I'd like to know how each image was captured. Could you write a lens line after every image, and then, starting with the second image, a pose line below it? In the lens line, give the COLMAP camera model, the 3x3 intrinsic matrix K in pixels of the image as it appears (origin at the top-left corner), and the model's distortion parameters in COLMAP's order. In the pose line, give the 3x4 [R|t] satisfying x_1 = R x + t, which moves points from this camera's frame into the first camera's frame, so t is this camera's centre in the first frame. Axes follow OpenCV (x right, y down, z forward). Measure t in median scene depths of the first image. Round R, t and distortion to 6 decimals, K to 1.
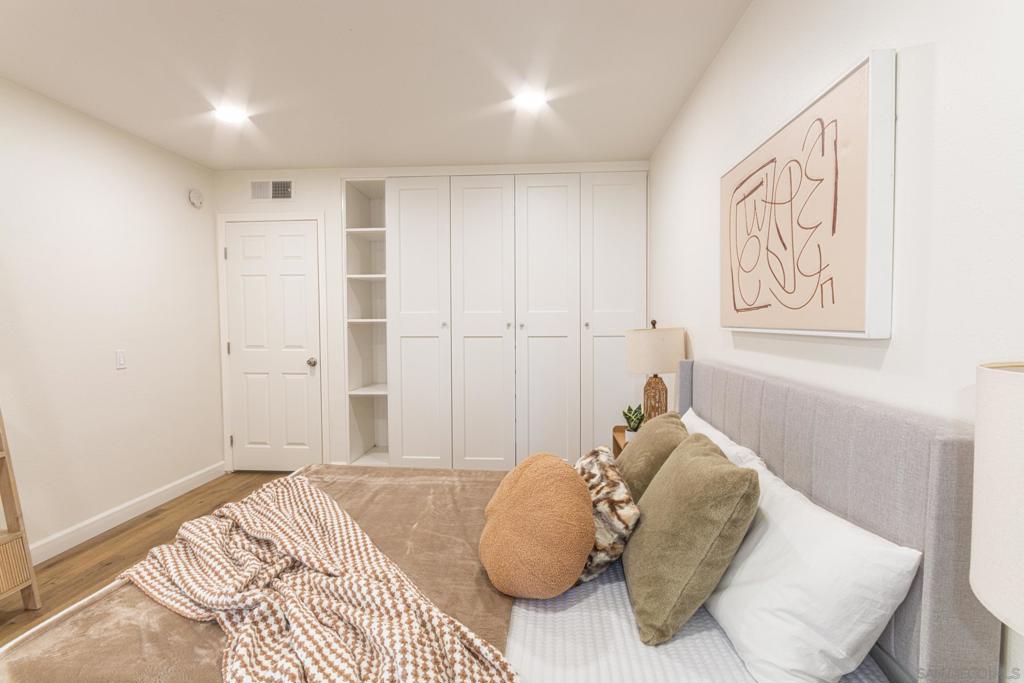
lens RADIAL K [[481.0, 0, 509.6], [0, 481.0, 340.5], [0, 0, 1]] dist [-0.003025, -0.000597]
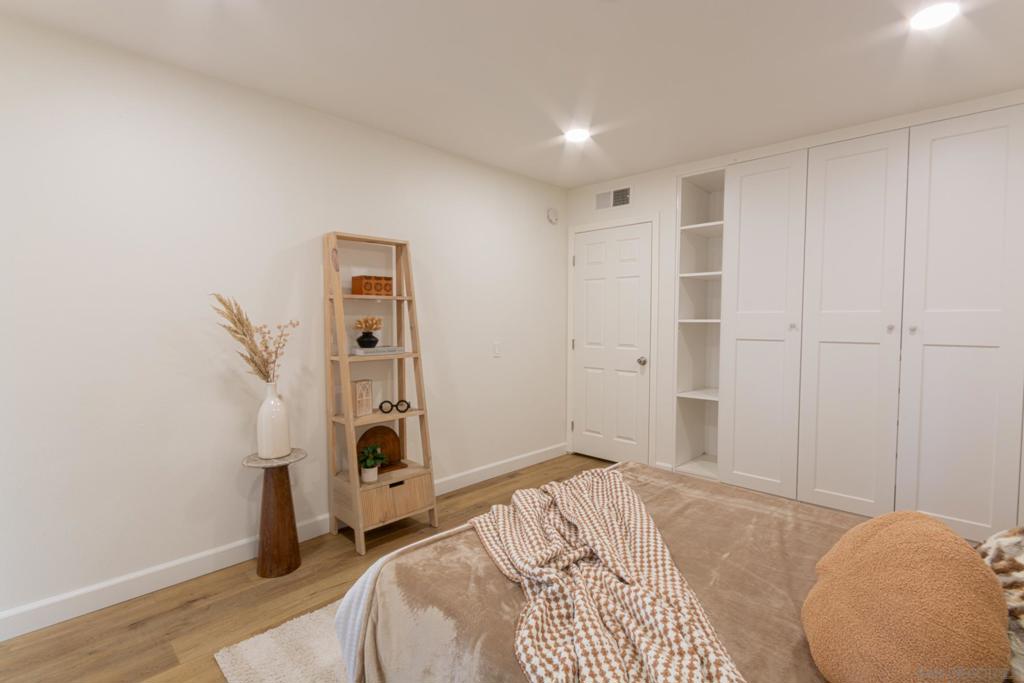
lens RADIAL K [[477.7, 0, 504.8], [0, 477.7, 340.8], [0, 0, 1]] dist [0.010354, -0.008334]
pose [[0.765870, 0.034861, -0.642050, 0.046230], [-0.034326, 0.999322, 0.013314, -0.003967], [0.642079, 0.011842, 0.766547, 0.072688]]
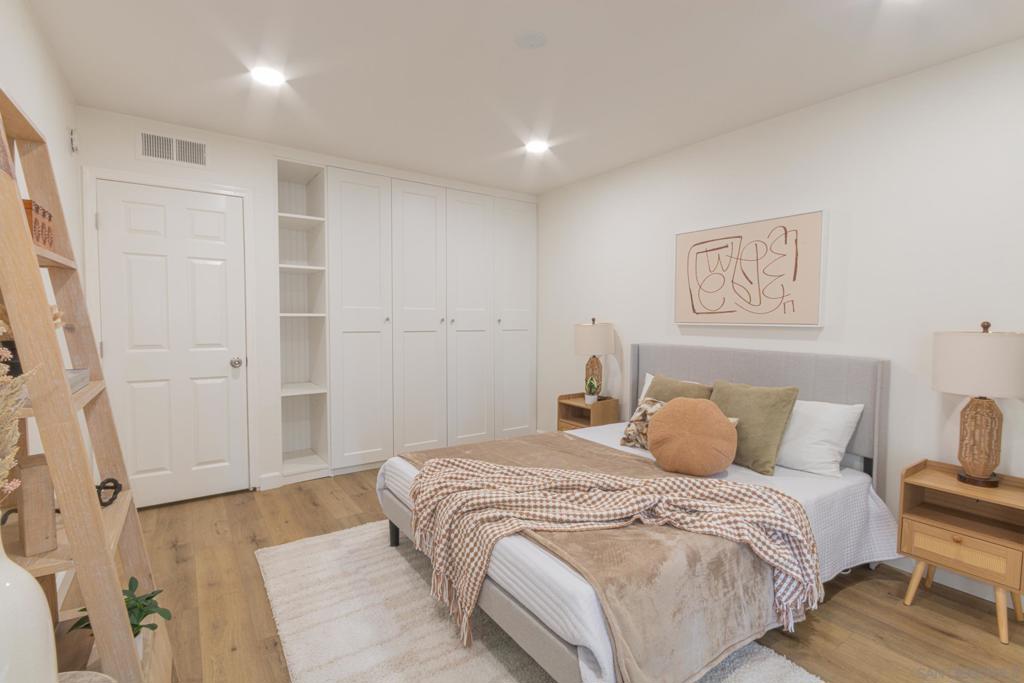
lens RADIAL K [[477.7, 0, 504.8], [0, 477.7, 340.8], [0, 0, 1]] dist [0.010354, -0.008334]
pose [[0.779023, -0.020574, 0.626658, -1.456727], [0.014959, 0.999787, 0.014229, 0.003500], [-0.626817, -0.001711, 0.779164, 0.088905]]
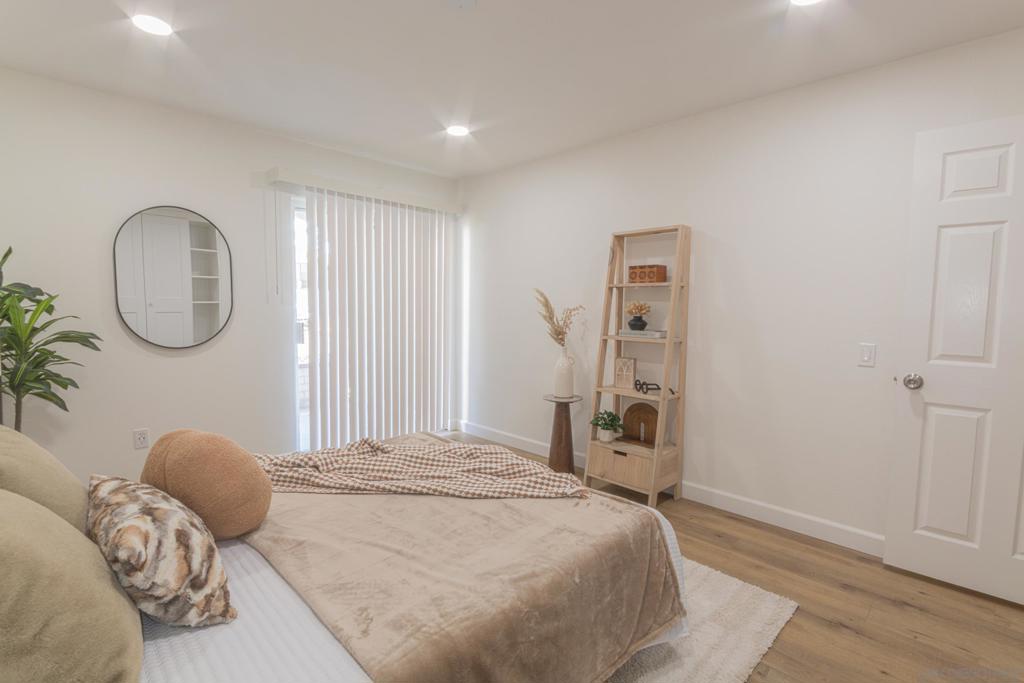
lens RADIAL K [[473.2, 0, 508.1], [0, 473.2, 339.9], [0, 0, 1]] dist [0.013277, 0.000015]
pose [[-0.649692, 0.050569, -0.758514, 0.382280], [-0.040237, 0.994099, 0.100740, -0.078289], [0.759132, 0.095970, -0.643823, 2.110592]]
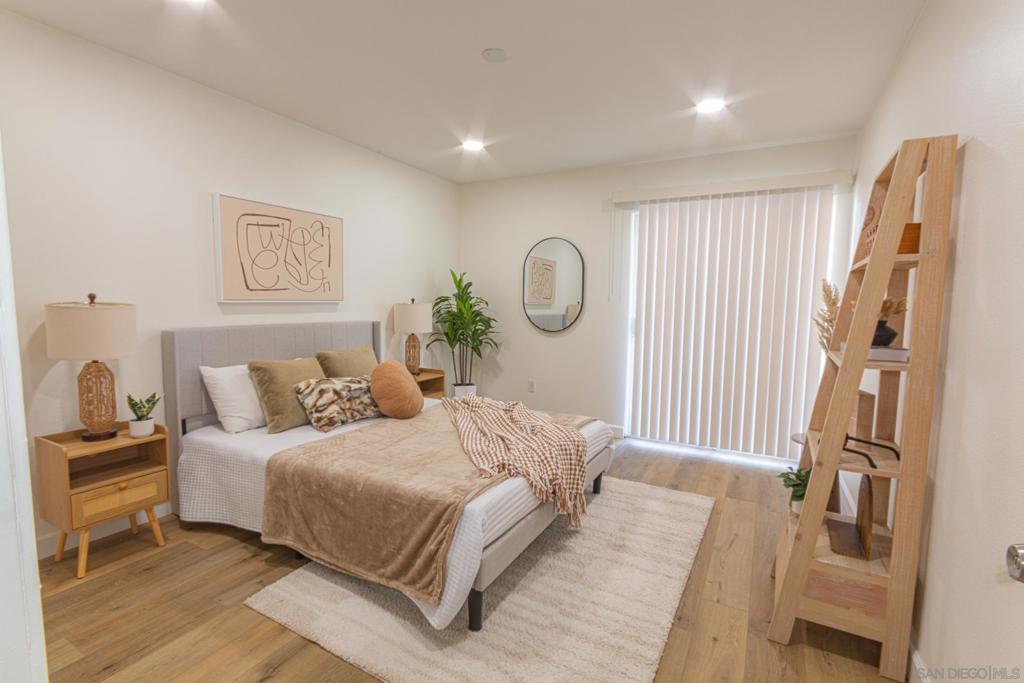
lens RADIAL K [[473.2, 0, 508.1], [0, 473.2, 339.9], [0, 0, 1]] dist [0.013277, 0.000015]
pose [[-0.912928, -0.043828, 0.405761, -1.229690], [0.006593, 0.992504, 0.122038, -0.105081], [-0.408068, 0.114087, -0.905795, 2.632787]]
